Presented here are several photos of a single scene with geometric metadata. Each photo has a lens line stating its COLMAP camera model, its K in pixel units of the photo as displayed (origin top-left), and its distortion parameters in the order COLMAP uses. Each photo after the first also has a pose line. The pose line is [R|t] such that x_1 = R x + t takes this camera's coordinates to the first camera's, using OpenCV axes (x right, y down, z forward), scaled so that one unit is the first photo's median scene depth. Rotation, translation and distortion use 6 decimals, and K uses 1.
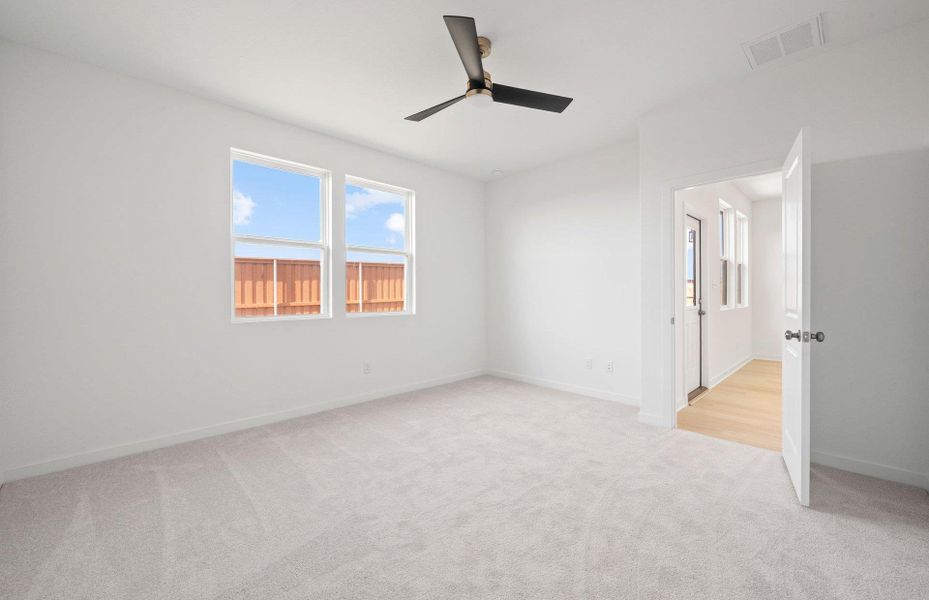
lens RADIAL K [[373.7, 0, 465.0], [0, 373.7, 293.9], [0, 0, 1]] dist [0.001320, 0.000117]
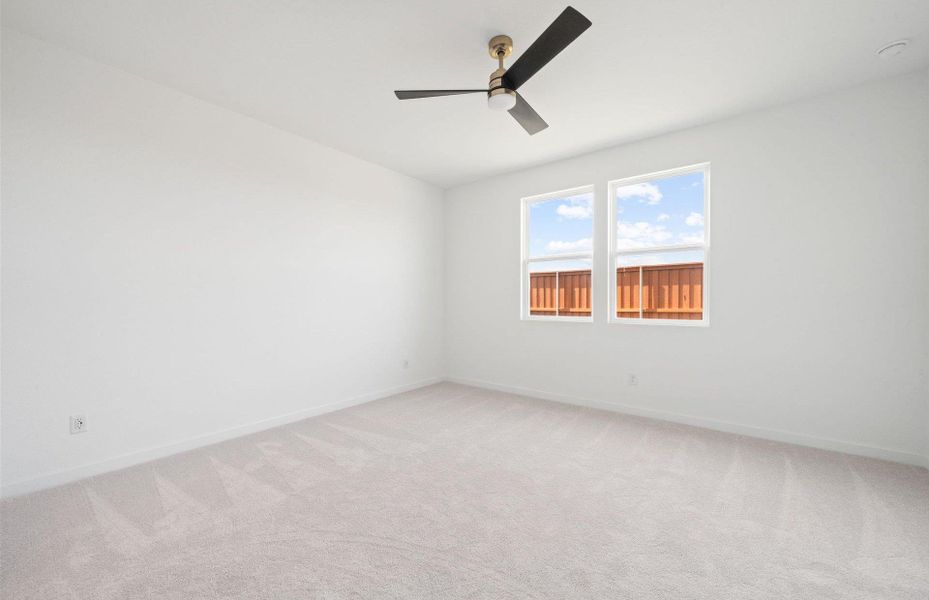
lens RADIAL K [[373.7, 0, 465.0], [0, 373.7, 293.9], [0, 0, 1]] dist [0.001320, 0.000117]
pose [[0.119525, -0.002597, -0.992828, 0.586587], [-0.002685, 0.999992, -0.002939, -0.015424], [0.992828, 0.003017, 0.119517, 0.503454]]
